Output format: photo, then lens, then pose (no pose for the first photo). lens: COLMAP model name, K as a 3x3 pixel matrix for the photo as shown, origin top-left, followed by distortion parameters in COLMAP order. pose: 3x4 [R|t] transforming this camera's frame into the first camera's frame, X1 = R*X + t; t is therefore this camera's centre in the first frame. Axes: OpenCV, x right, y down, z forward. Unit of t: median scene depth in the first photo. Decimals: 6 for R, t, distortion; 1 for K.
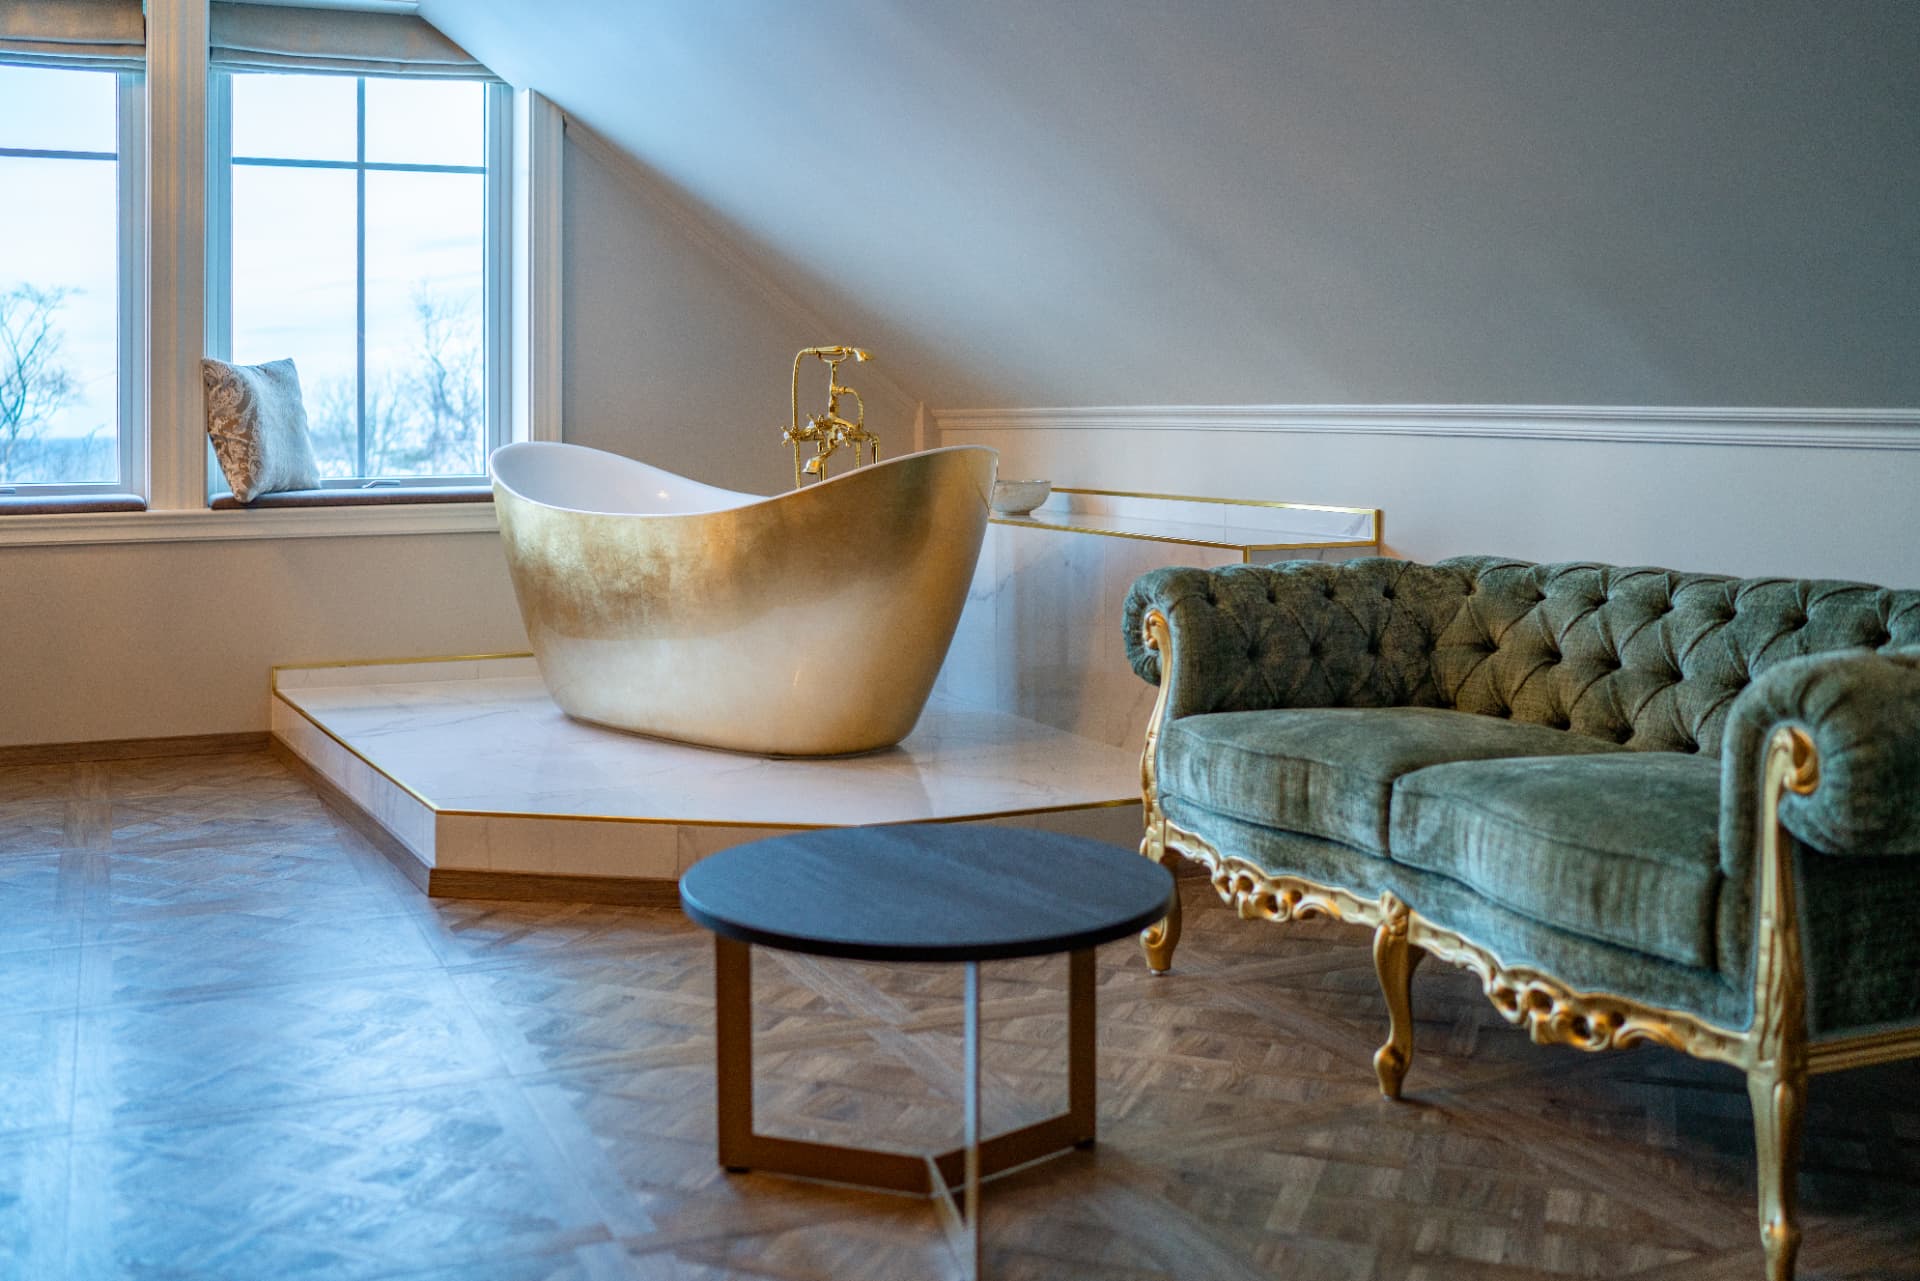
lens RADIAL K [[1550.4, 0, 952.8], [0, 1550.4, 677.7], [0, 0, 1]] dist [-0.081350, 0.071077]
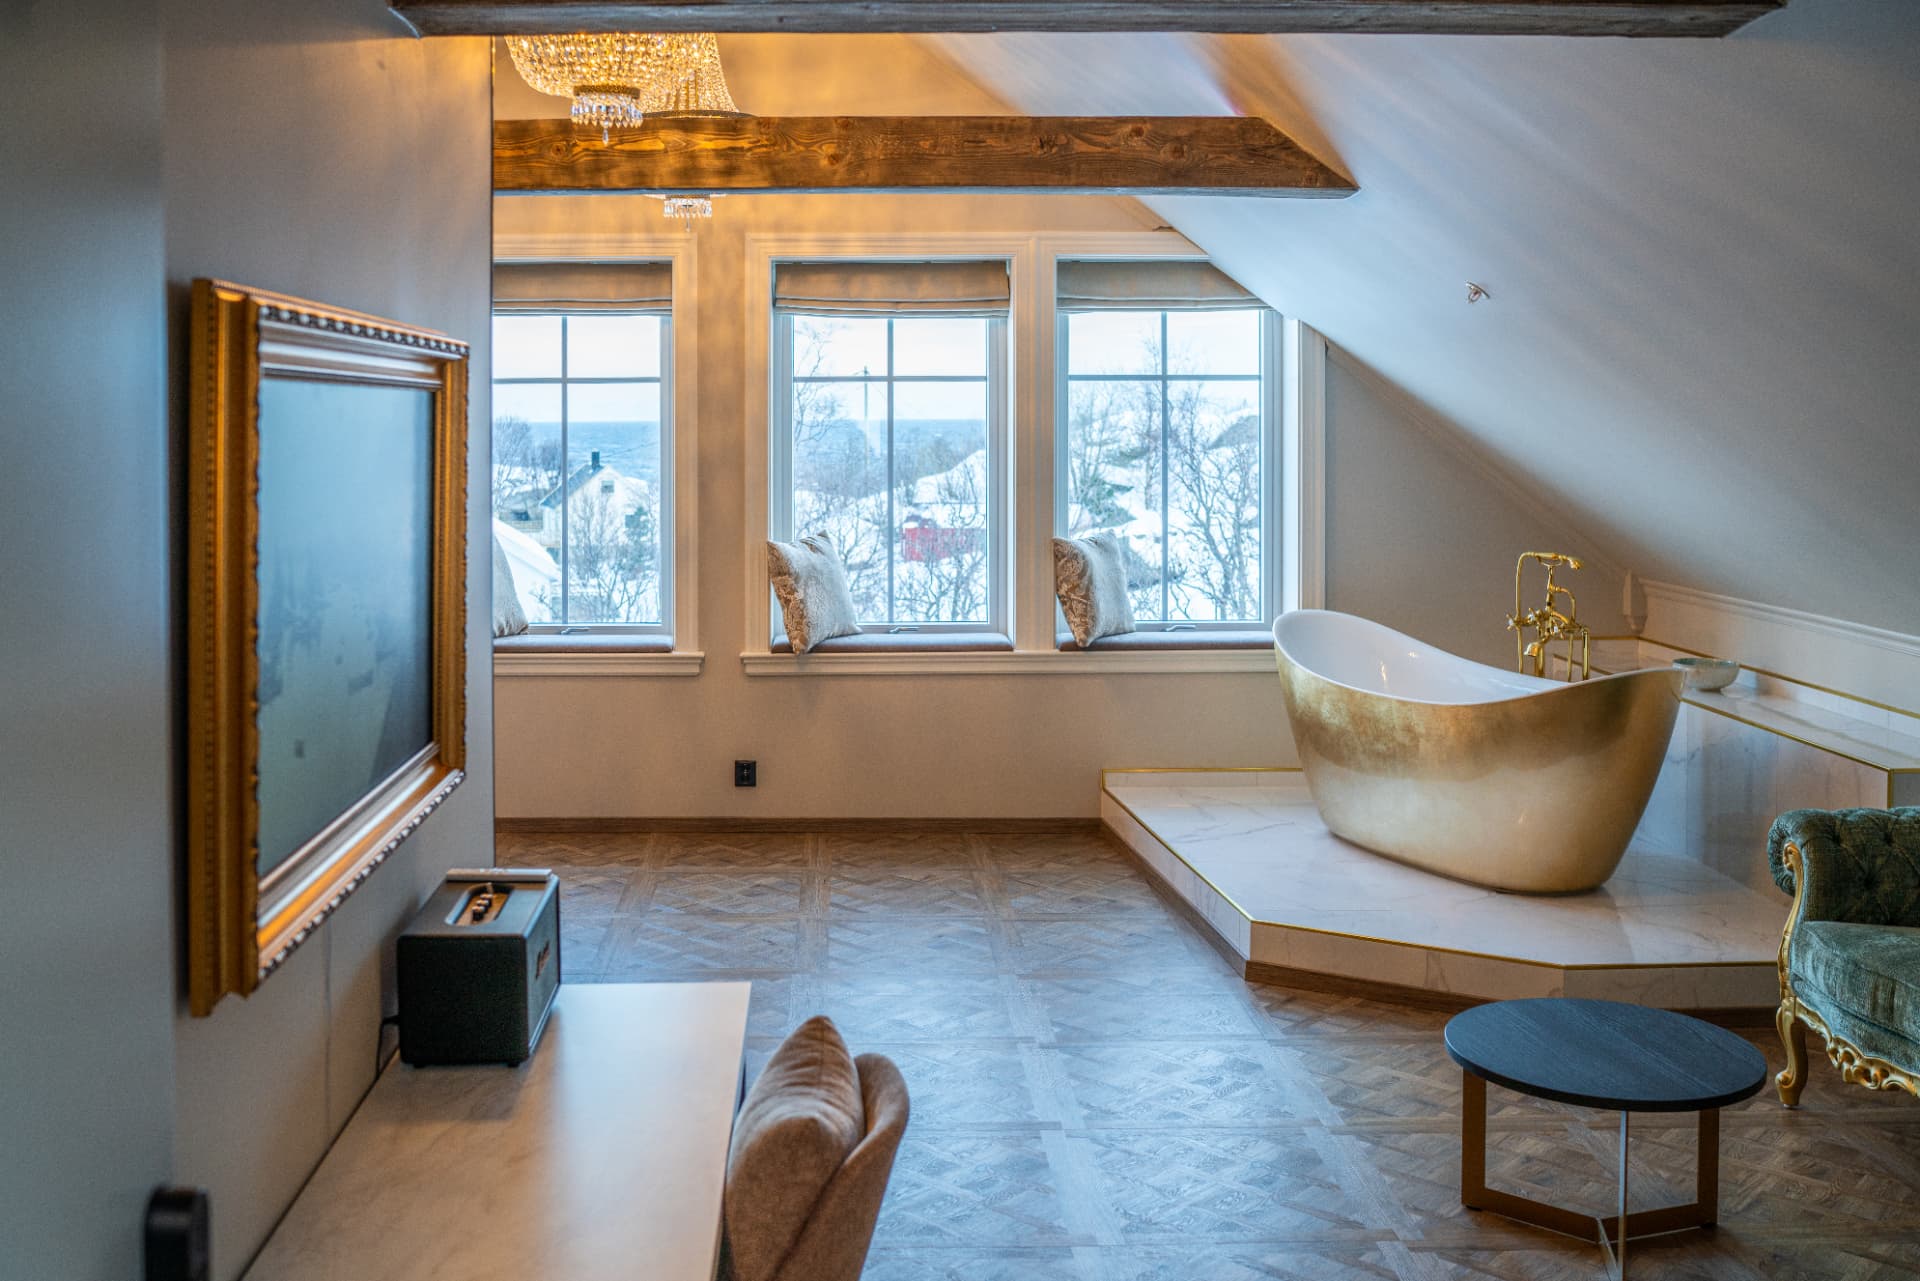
lens RADIAL K [[1550.4, 0, 952.8], [0, 1550.4, 677.7], [0, 0, 1]] dist [-0.081350, 0.071077]
pose [[0.900227, 0.012146, -0.435251, 0.046594], [-0.010245, 0.999925, 0.006715, -0.192324], [0.435300, -0.001586, 0.900284, -0.541794]]
